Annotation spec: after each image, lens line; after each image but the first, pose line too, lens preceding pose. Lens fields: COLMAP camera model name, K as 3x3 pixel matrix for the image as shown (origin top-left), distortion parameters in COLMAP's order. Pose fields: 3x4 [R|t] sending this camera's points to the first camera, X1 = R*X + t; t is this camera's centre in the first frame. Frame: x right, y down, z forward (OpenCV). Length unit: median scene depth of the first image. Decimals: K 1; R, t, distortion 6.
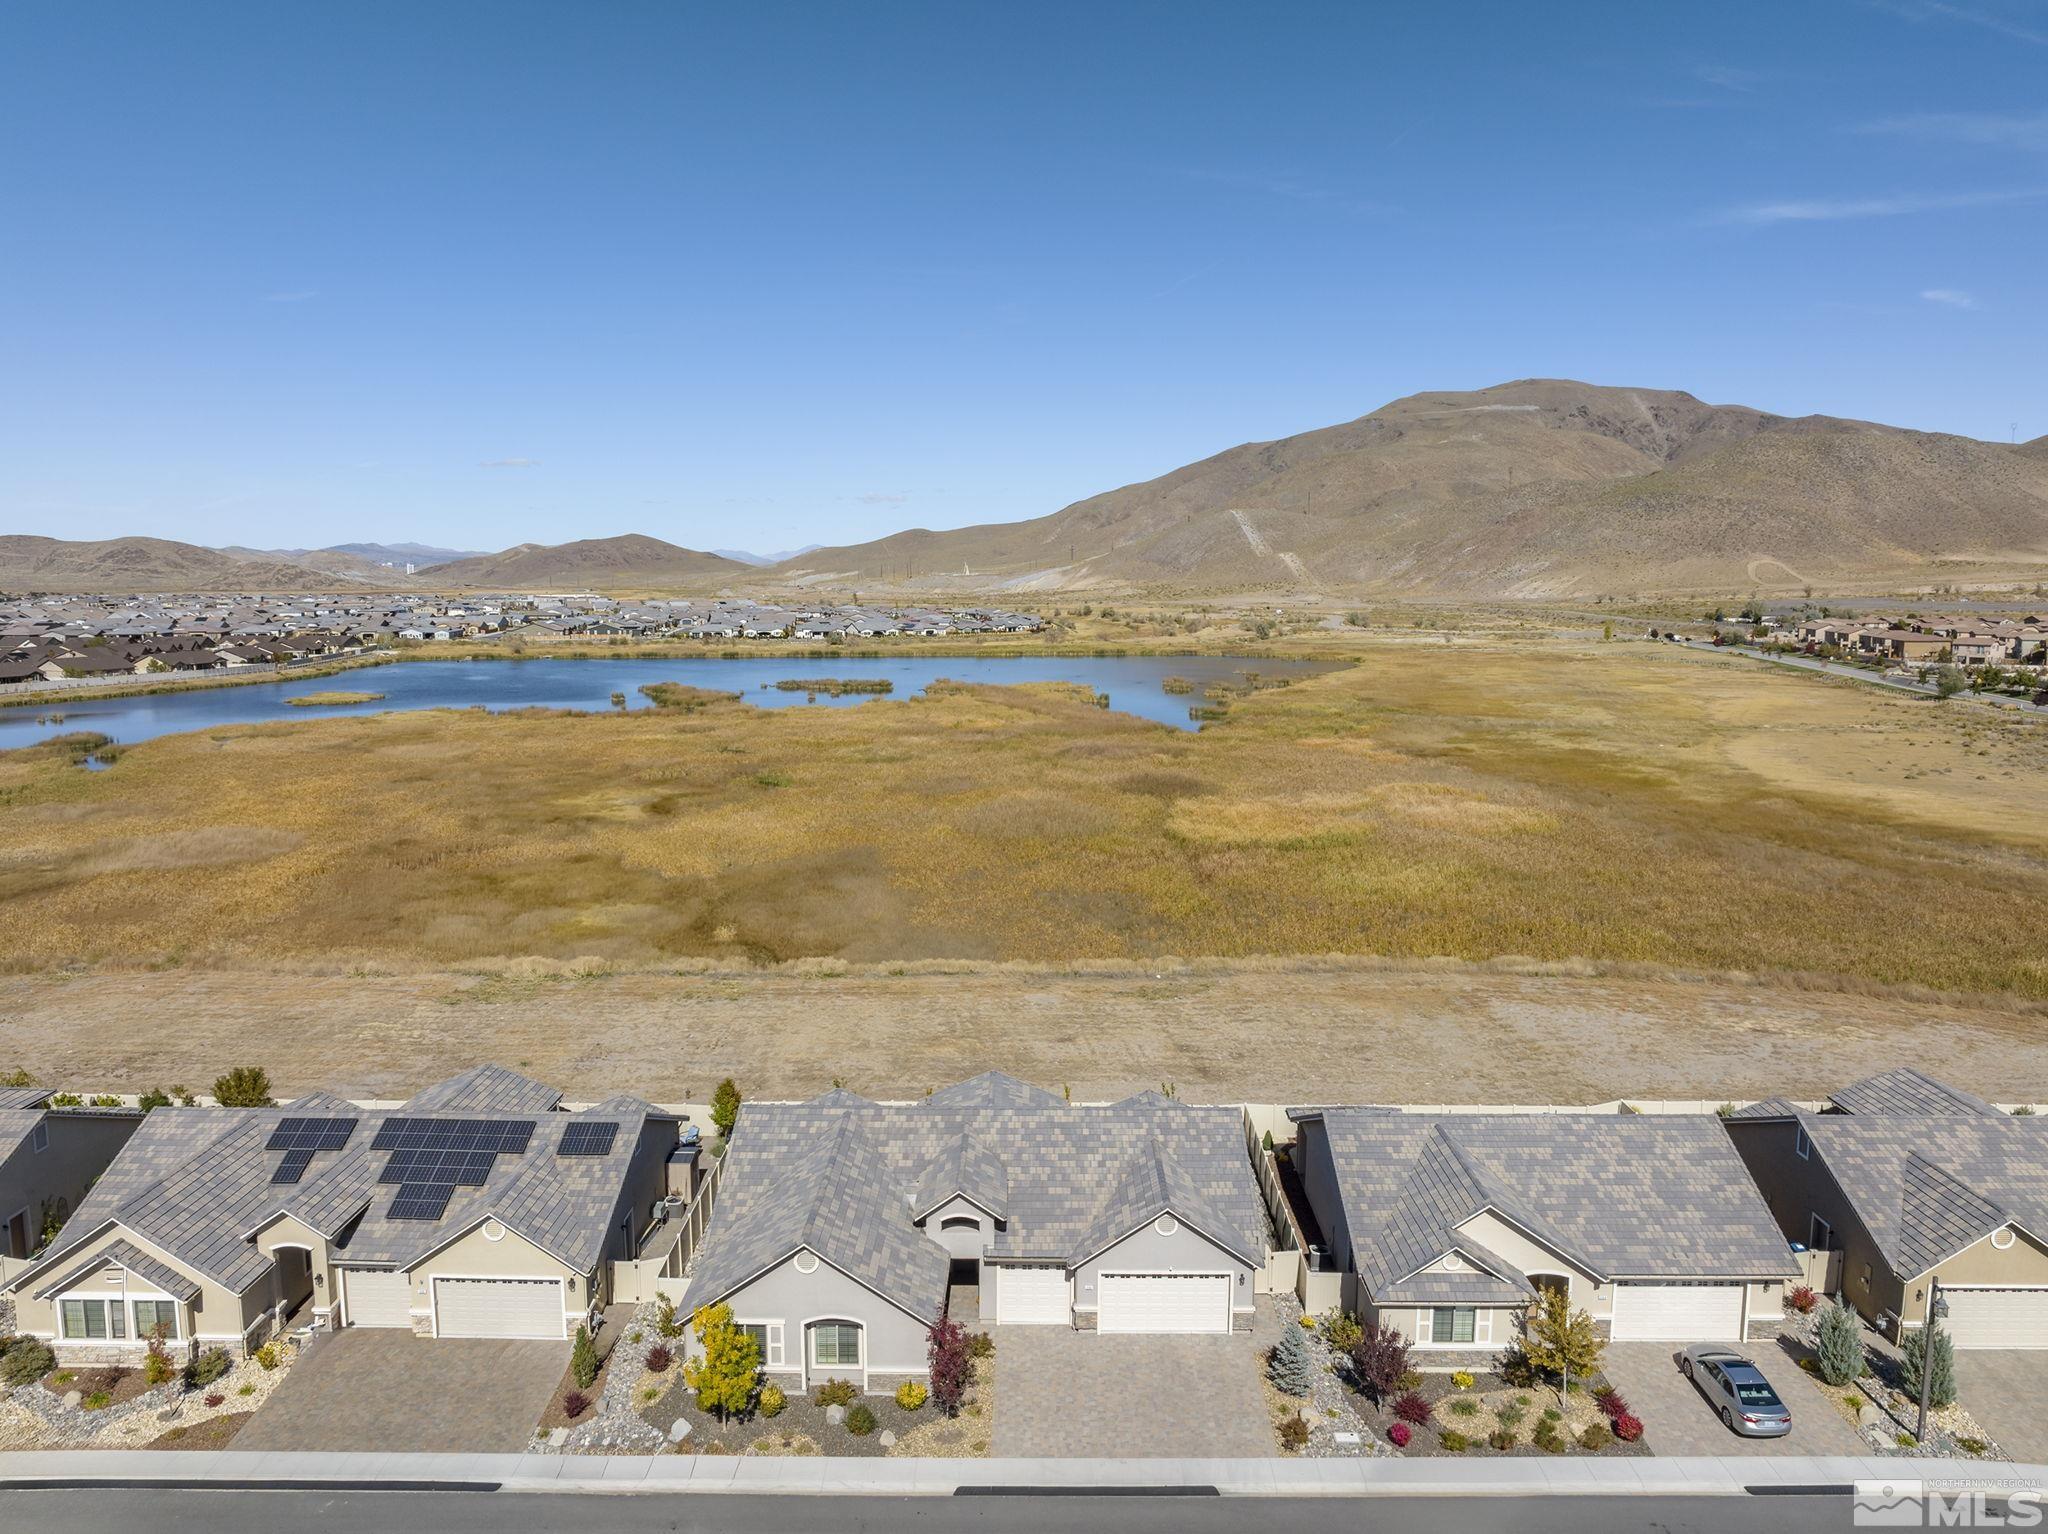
lens RADIAL K [[1438.9, 0, 1022.8], [0, 1438.9, 766.6], [0, 0, 1]] dist [-0.030780, 0.014491]
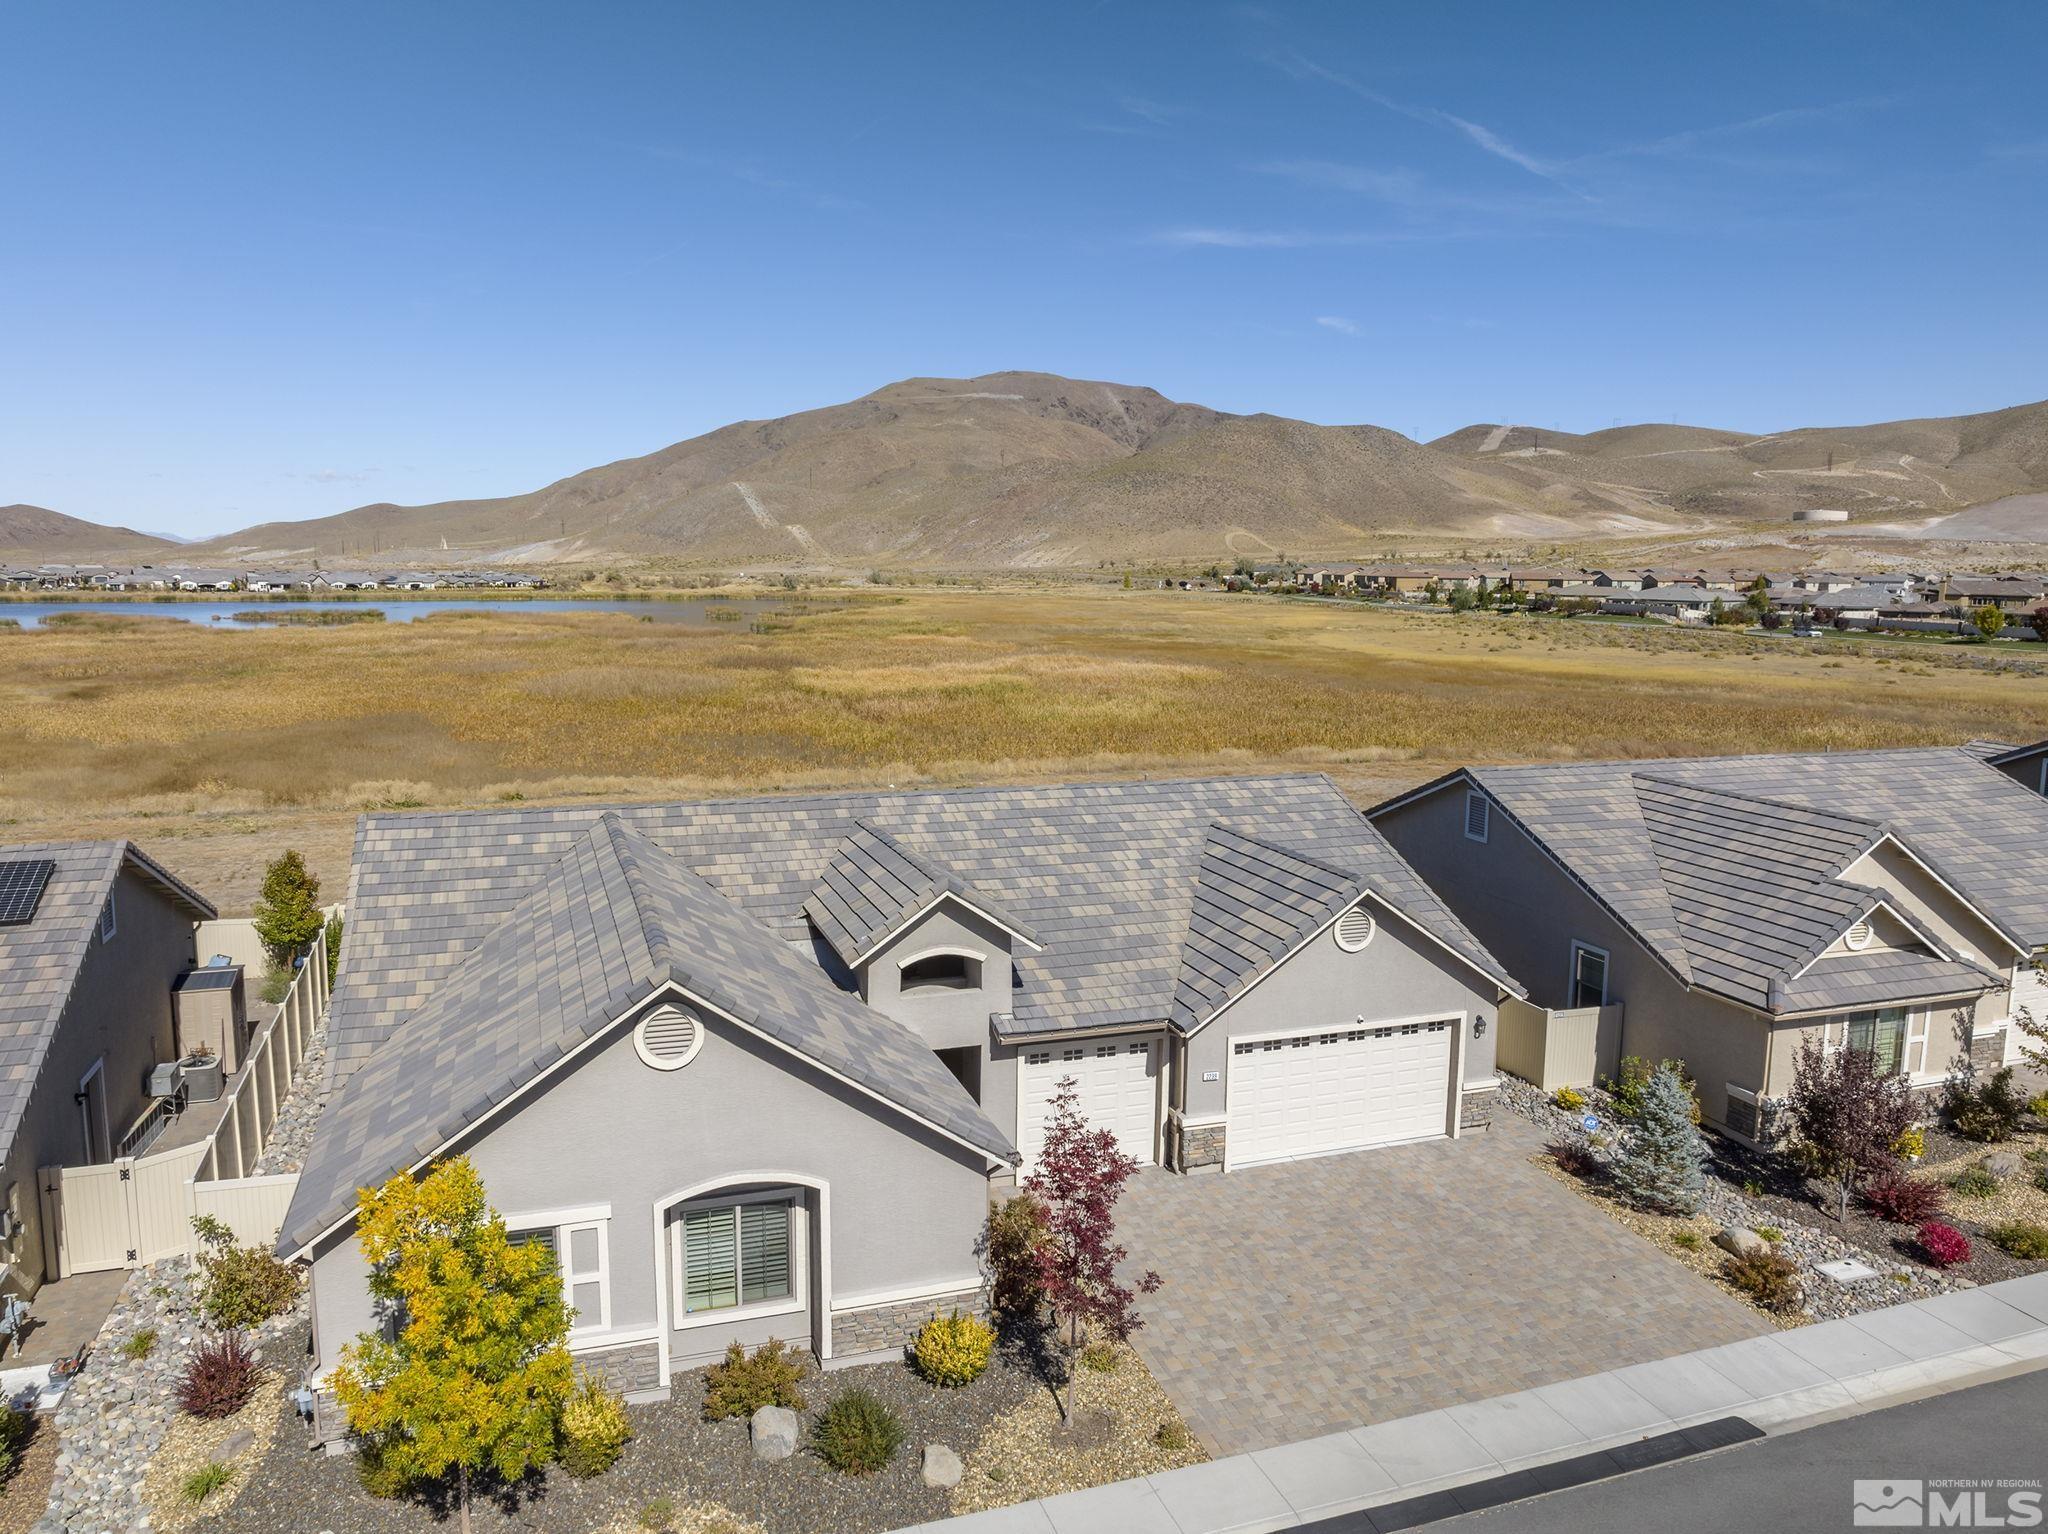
lens RADIAL K [[1438.9, 0, 1022.8], [0, 1438.9, 766.6], [0, 0, 1]] dist [-0.030780, 0.014491]
pose [[0.941067, -0.039380, 0.335921, -0.146242], [0.036835, 0.999224, 0.013948, 0.214588], [-0.336210, -0.000752, 0.941787, 0.486396]]
